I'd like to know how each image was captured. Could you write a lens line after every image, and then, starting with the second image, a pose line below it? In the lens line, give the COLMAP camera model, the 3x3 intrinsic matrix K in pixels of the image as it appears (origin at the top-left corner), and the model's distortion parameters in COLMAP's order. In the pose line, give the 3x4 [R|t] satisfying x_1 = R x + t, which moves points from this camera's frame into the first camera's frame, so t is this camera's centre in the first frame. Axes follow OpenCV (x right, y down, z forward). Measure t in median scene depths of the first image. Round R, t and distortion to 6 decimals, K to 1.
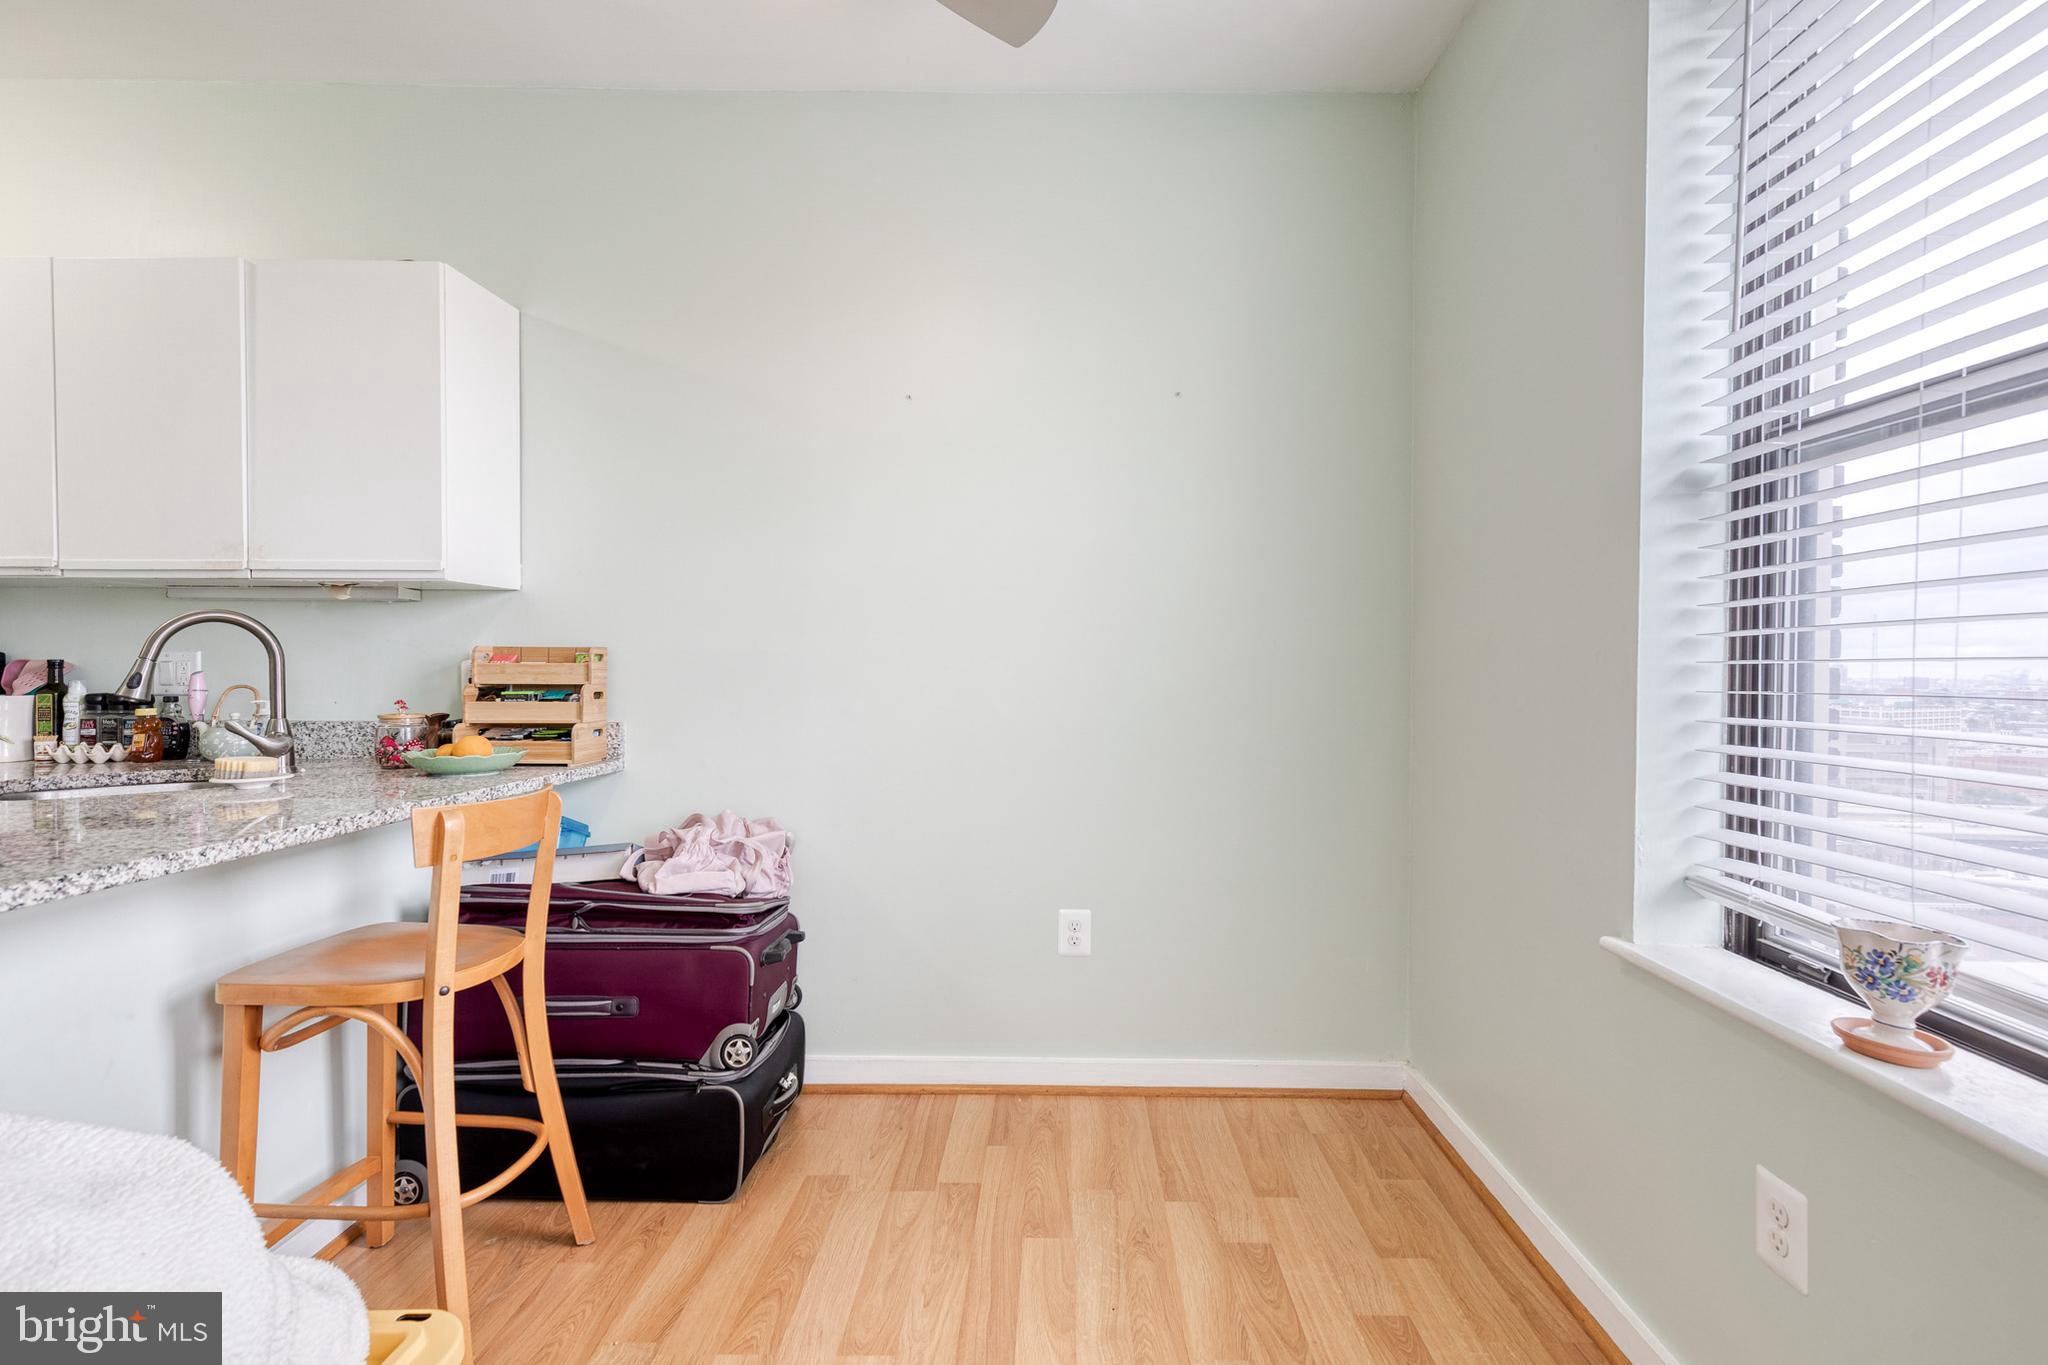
lens RADIAL K [[942.5, 0, 1049.4], [0, 942.5, 690.2], [0, 0, 1]] dist [0.009033, -0.000226]
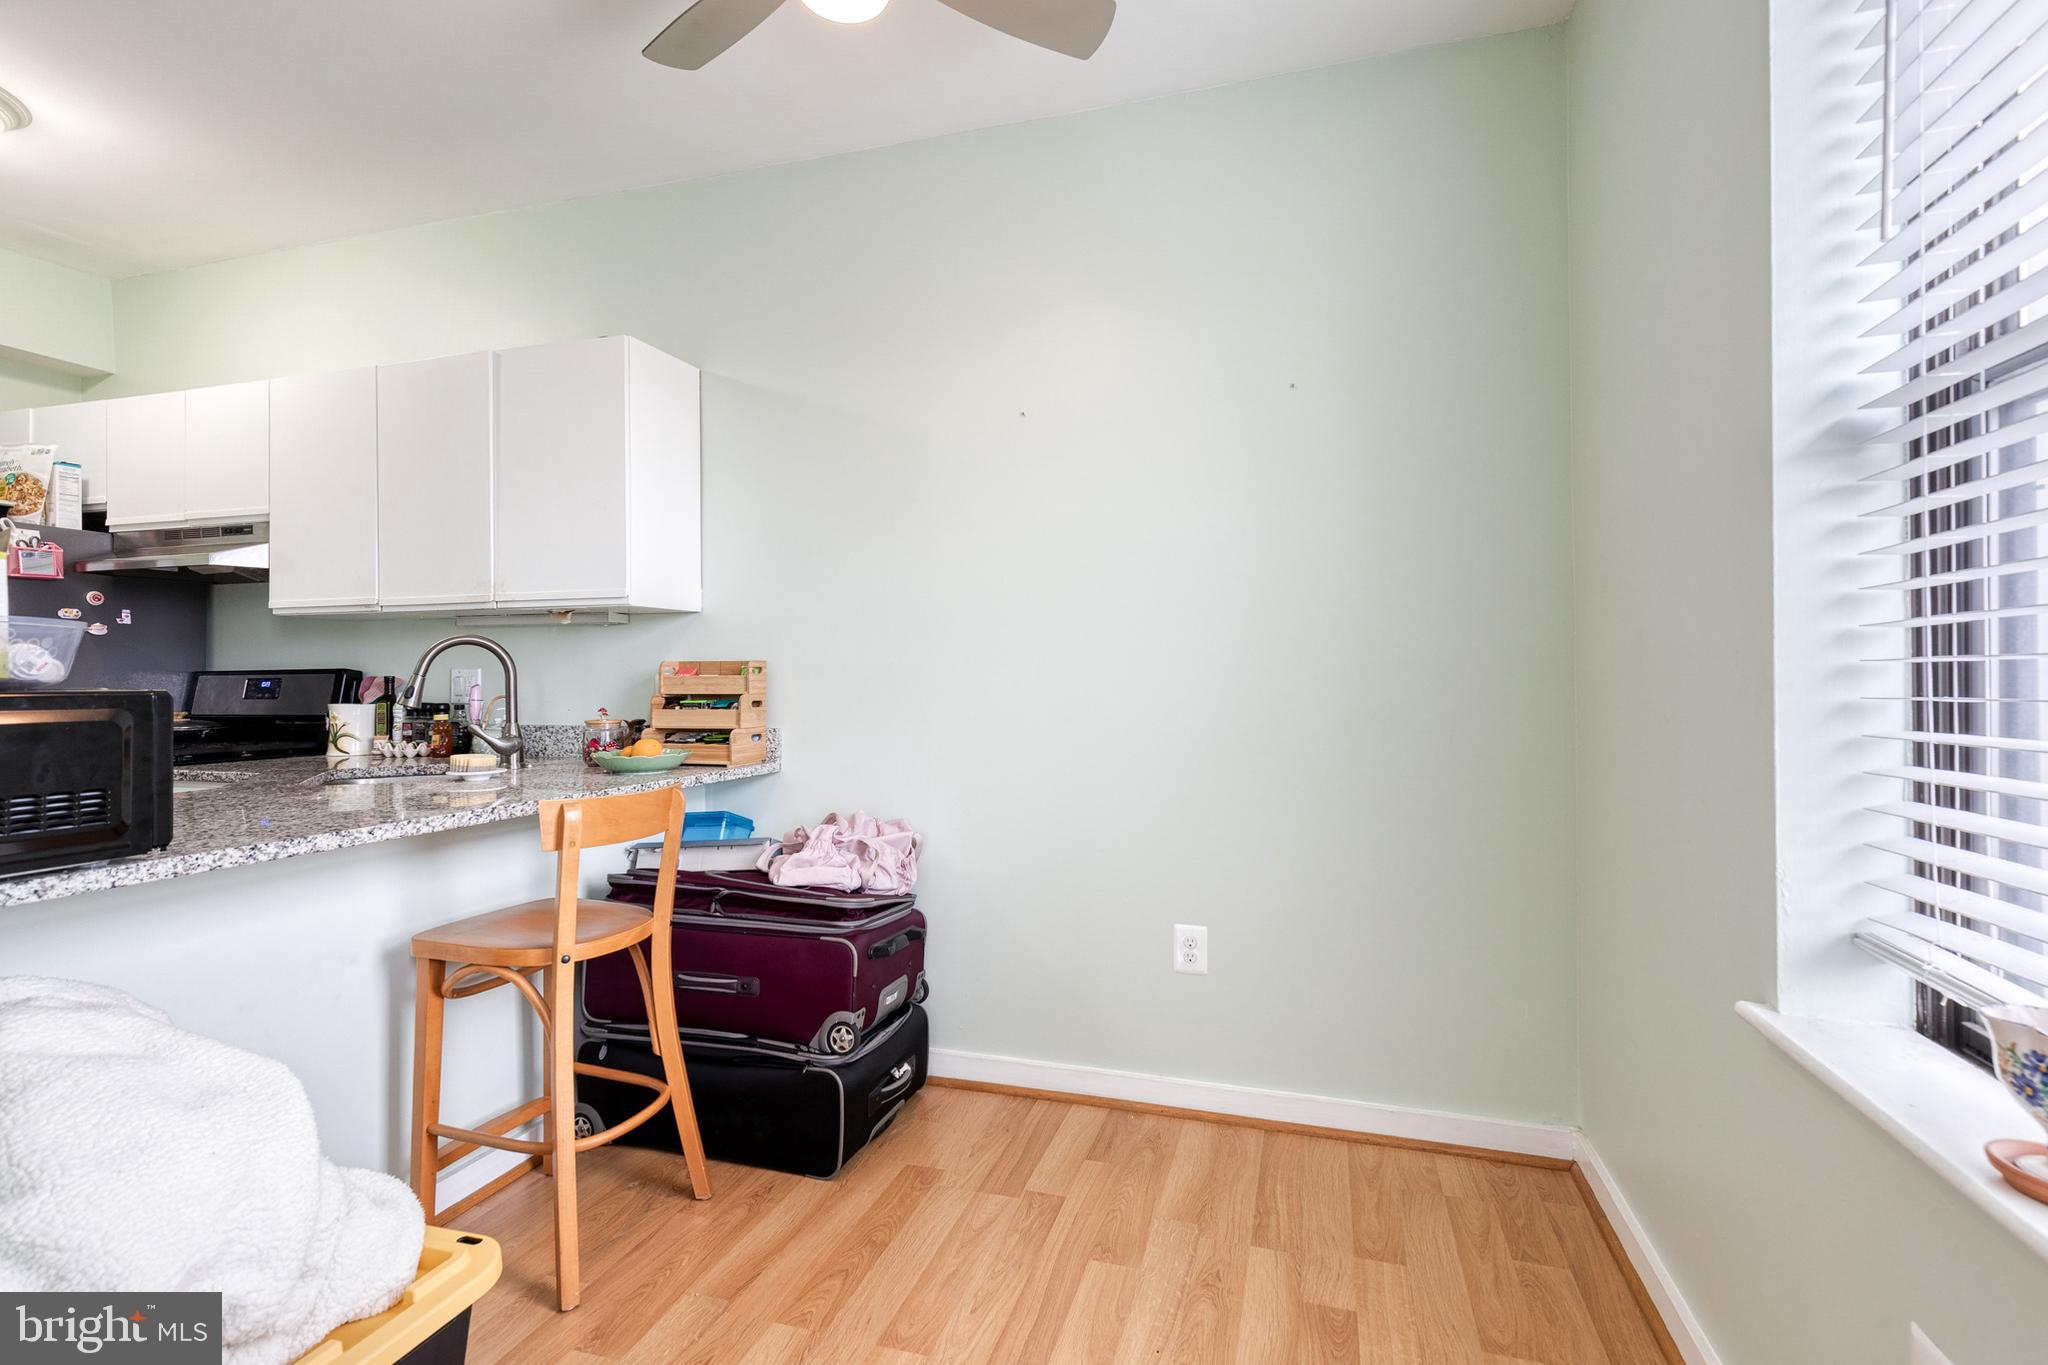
lens RADIAL K [[926.3, 0, 1041.8], [0, 926.3, 678.4], [0, 0, 1]] dist [0.009141, -0.001457]
pose [[0.960560, -0.008276, -0.277951, 0.175306], [0.002191, 0.999751, -0.022194, 0.000572], [0.278066, 0.020709, 0.960339, 0.046847]]
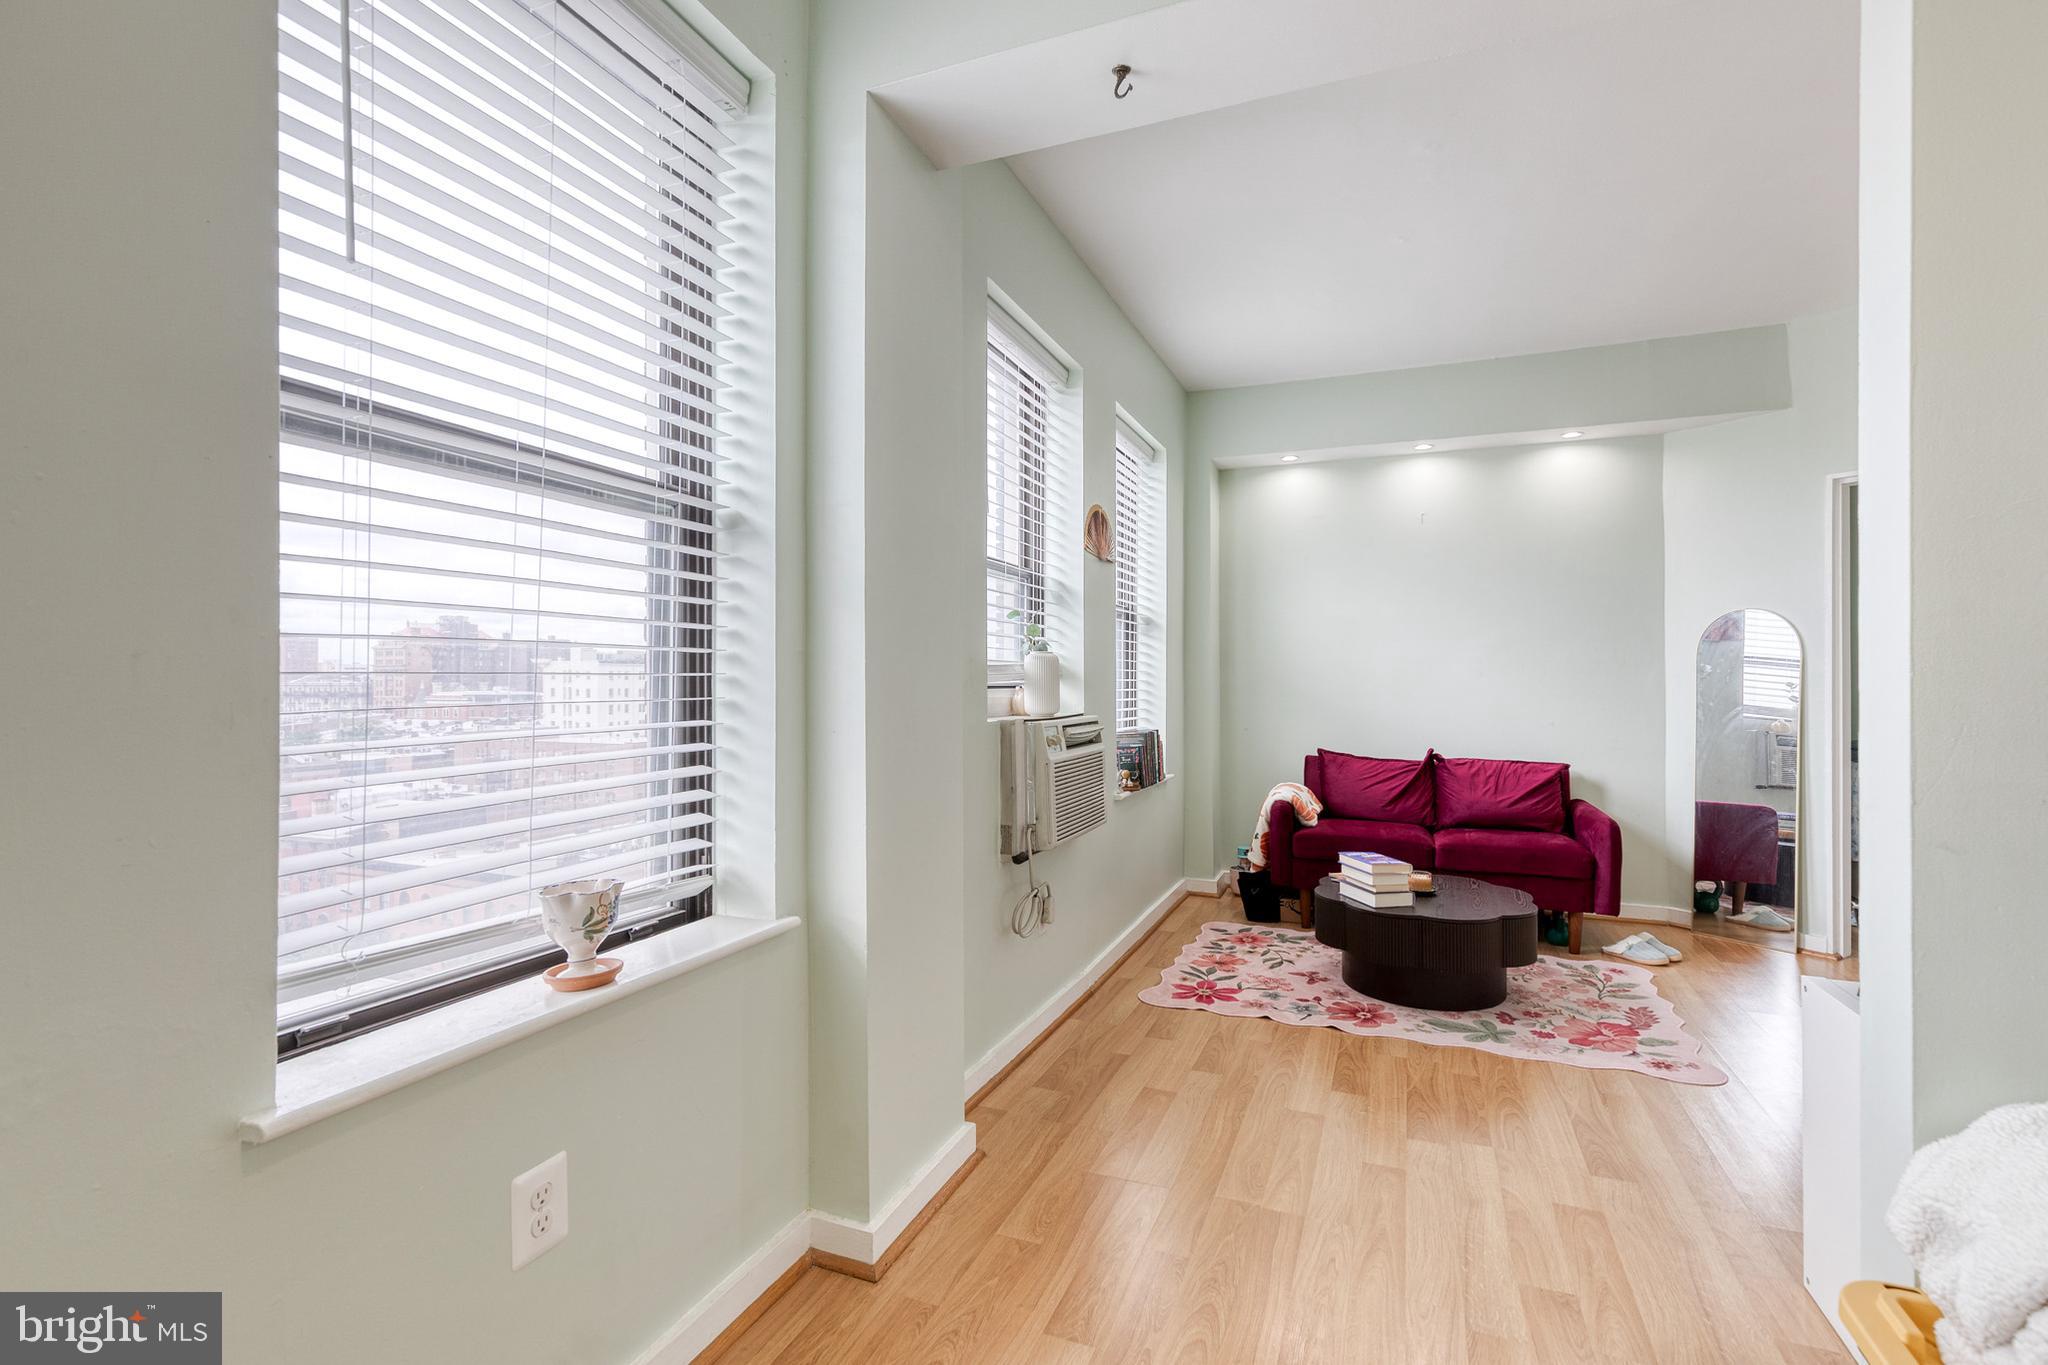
lens RADIAL K [[926.3, 0, 1041.8], [0, 926.3, 678.4], [0, 0, 1]] dist [0.009141, -0.001457]
pose [[-0.932961, -0.005774, 0.359930, -0.070239], [0.001692, 0.999790, 0.020422, -0.025861], [-0.359973, 0.019662, -0.932756, 1.017281]]
